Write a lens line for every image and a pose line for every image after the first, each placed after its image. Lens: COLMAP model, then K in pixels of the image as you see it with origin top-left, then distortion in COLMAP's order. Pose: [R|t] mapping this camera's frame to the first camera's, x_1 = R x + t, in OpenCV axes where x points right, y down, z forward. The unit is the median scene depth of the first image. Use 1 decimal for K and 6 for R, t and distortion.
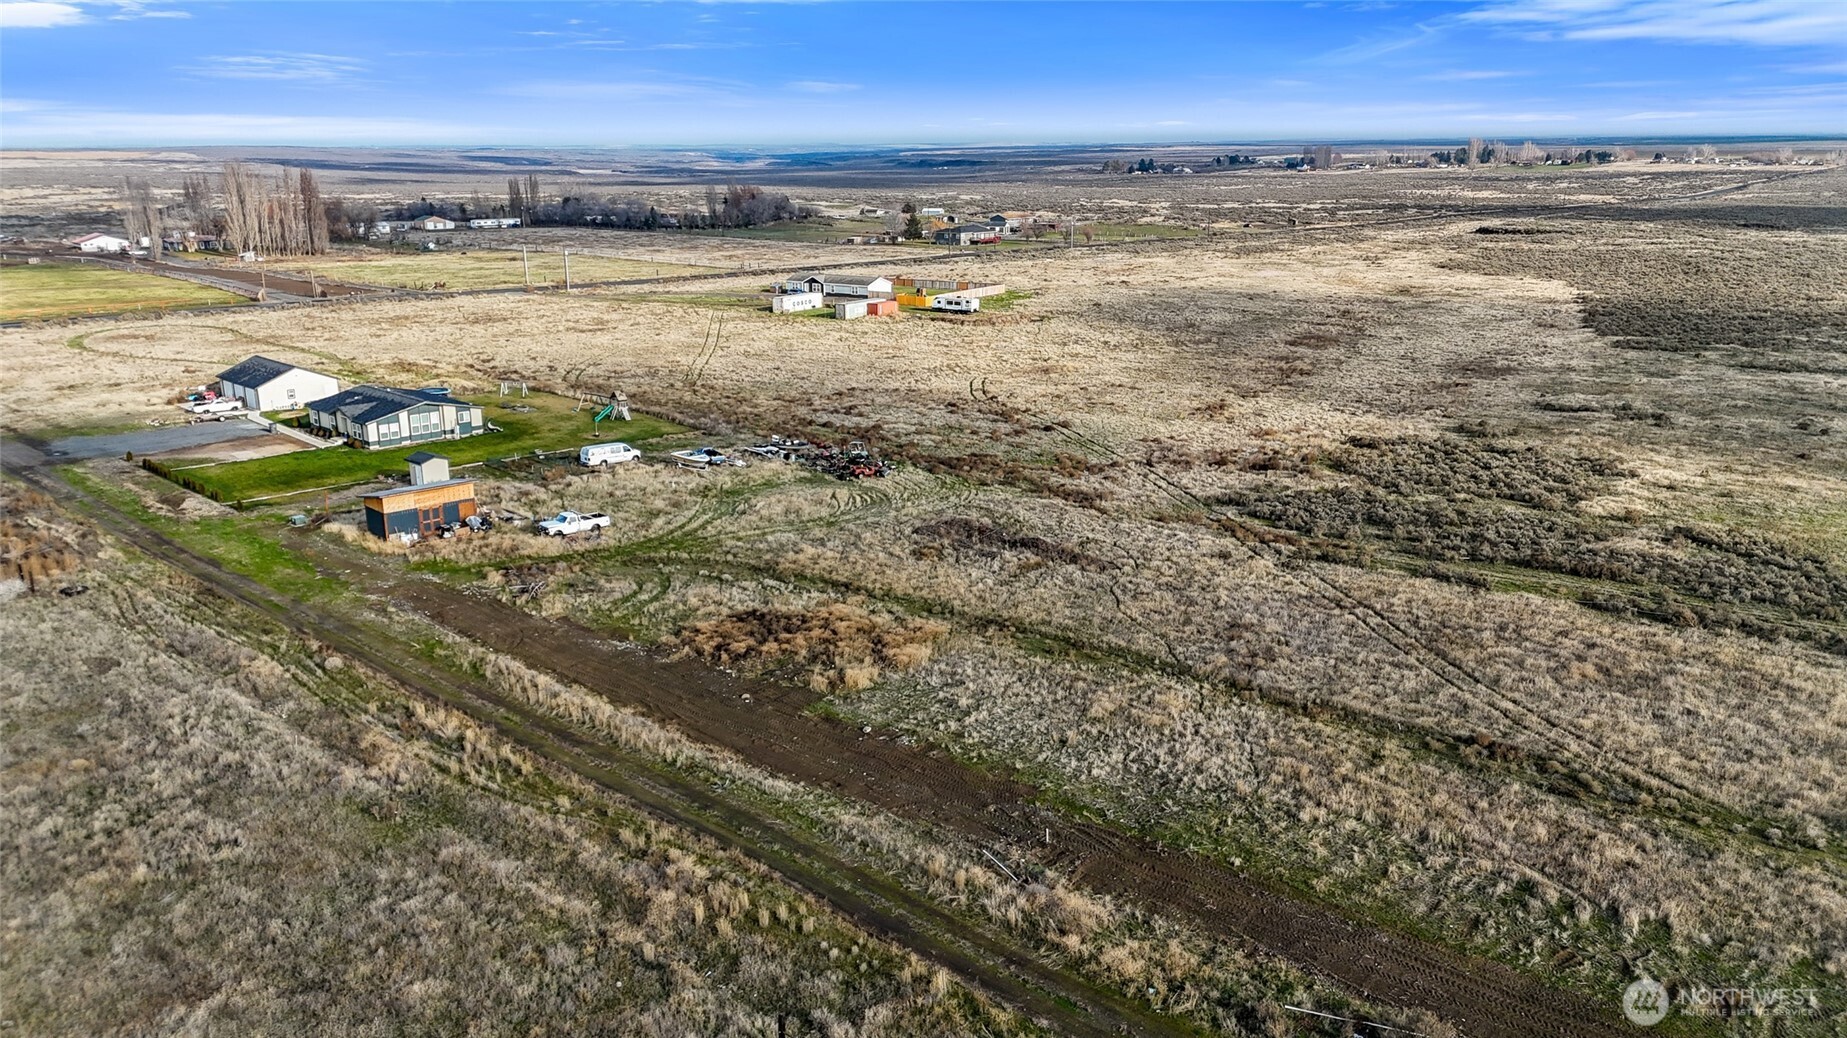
lens RADIAL K [[1338.8, 0, 923.5], [0, 1338.8, 519.0], [0, 0, 1]] dist [0.092373, -0.098658]
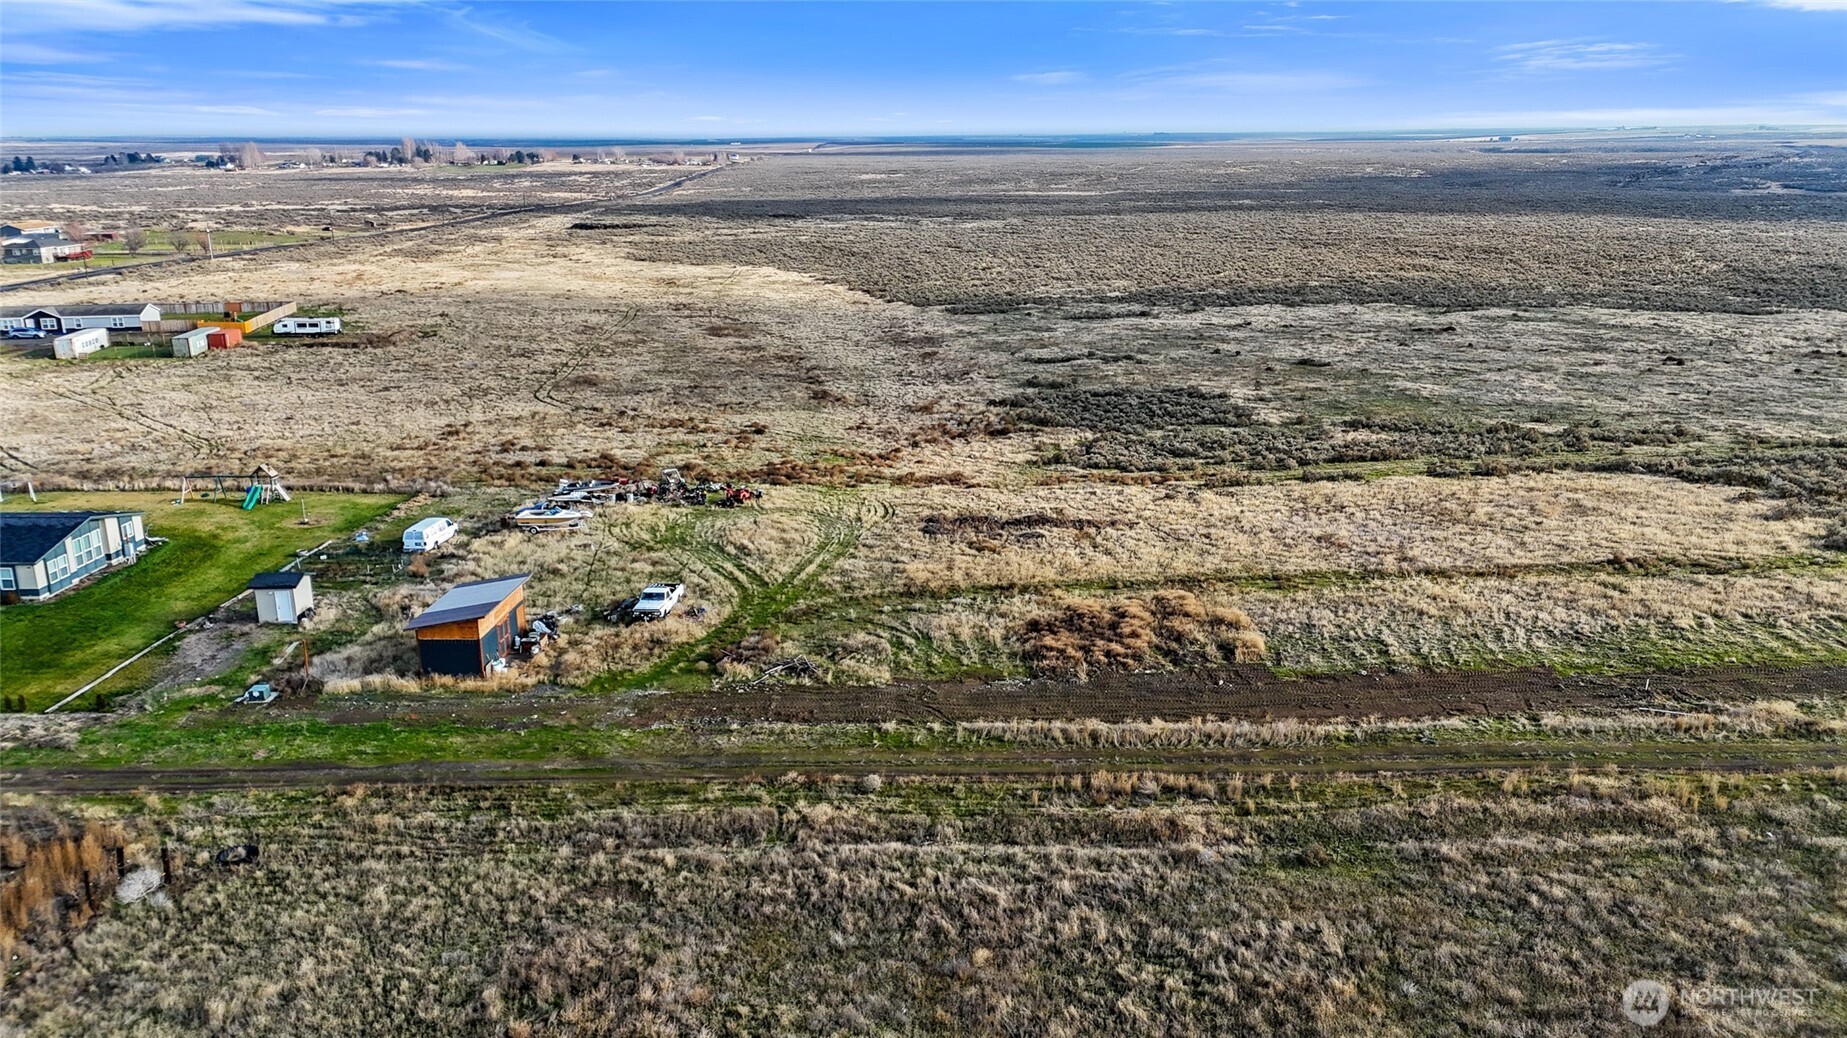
lens RADIAL K [[1338.8, 0, 923.5], [0, 1338.8, 519.0], [0, 0, 1]] dist [0.092373, -0.098658]
pose [[0.721972, -0.186299, 0.666370, -0.657956], [0.186103, 0.979866, 0.072313, -0.071875], [-0.666425, 0.071806, 0.742106, 0.267261]]
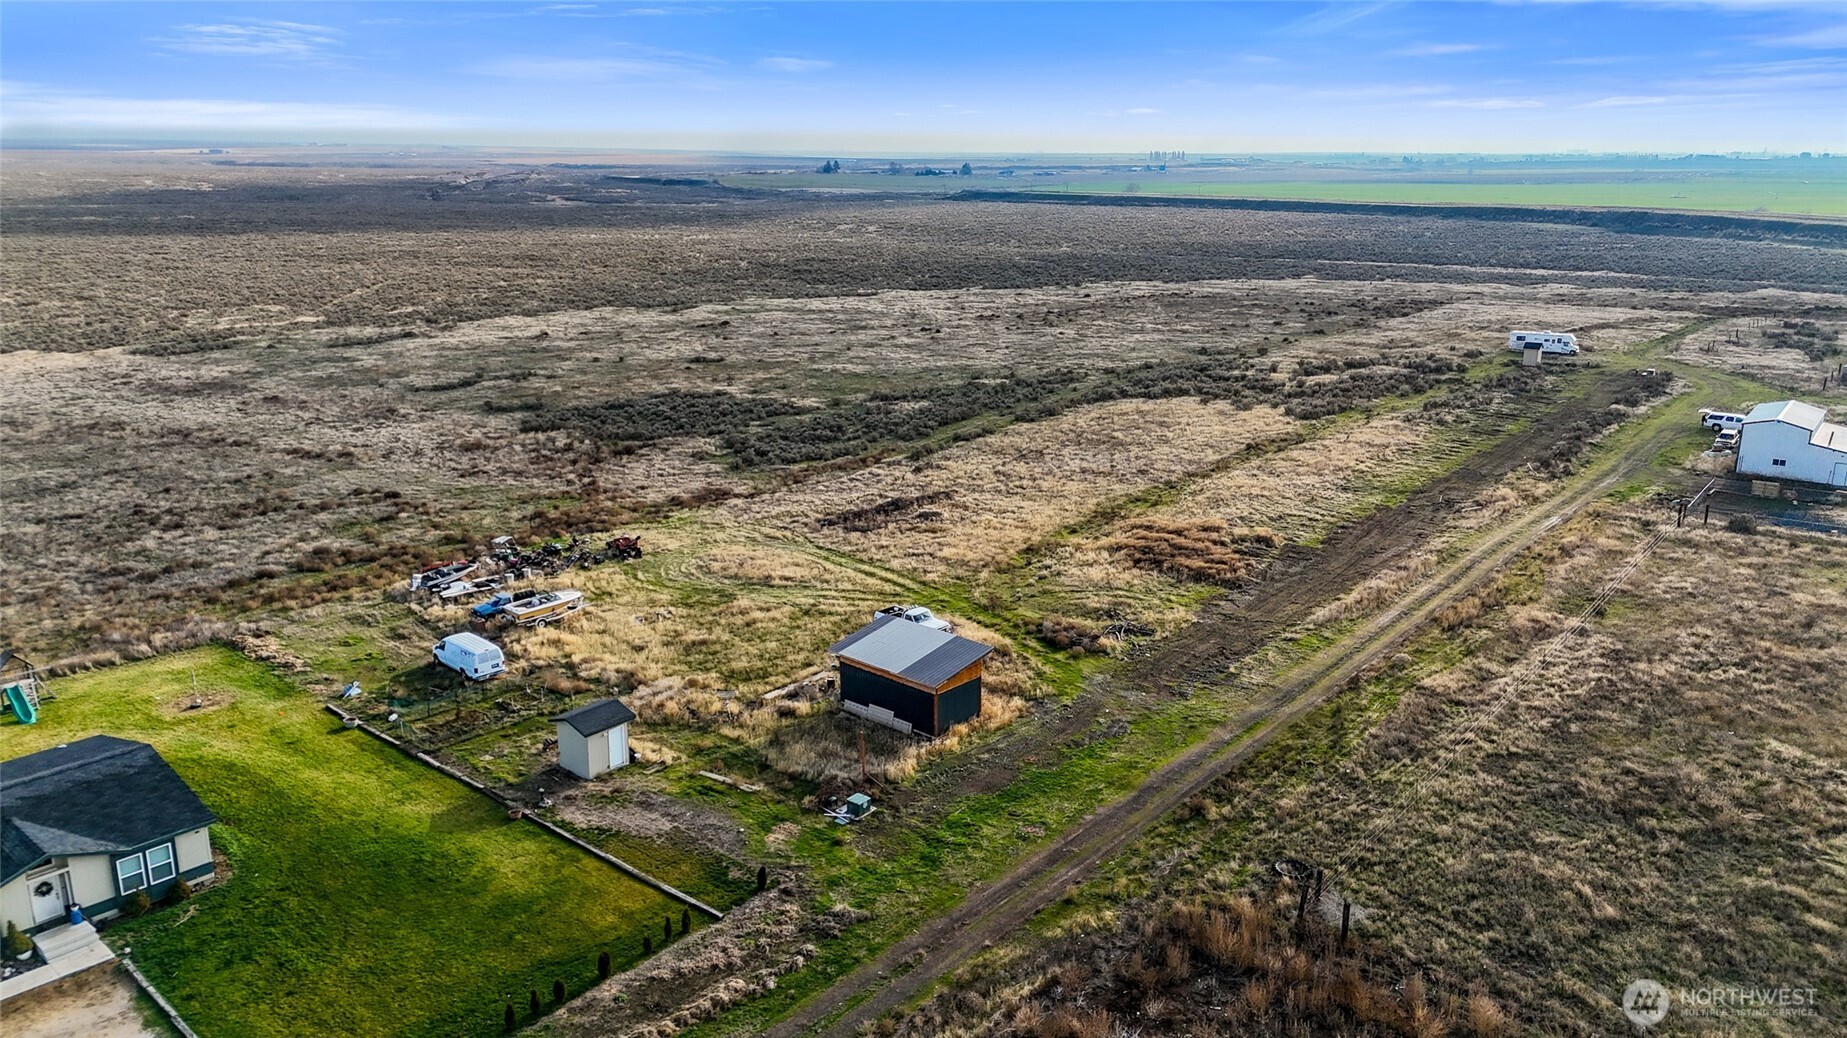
lens RADIAL K [[1346.6, 0, 925.7], [0, 1346.6, 508.6], [0, 0, 1]] dist [0.089986, -0.098974]
pose [[-0.060805, -0.249361, 0.966500, -0.983451], [0.261542, 0.930480, 0.256522, -0.254097], [-0.963275, 0.268378, 0.008641, 0.933871]]
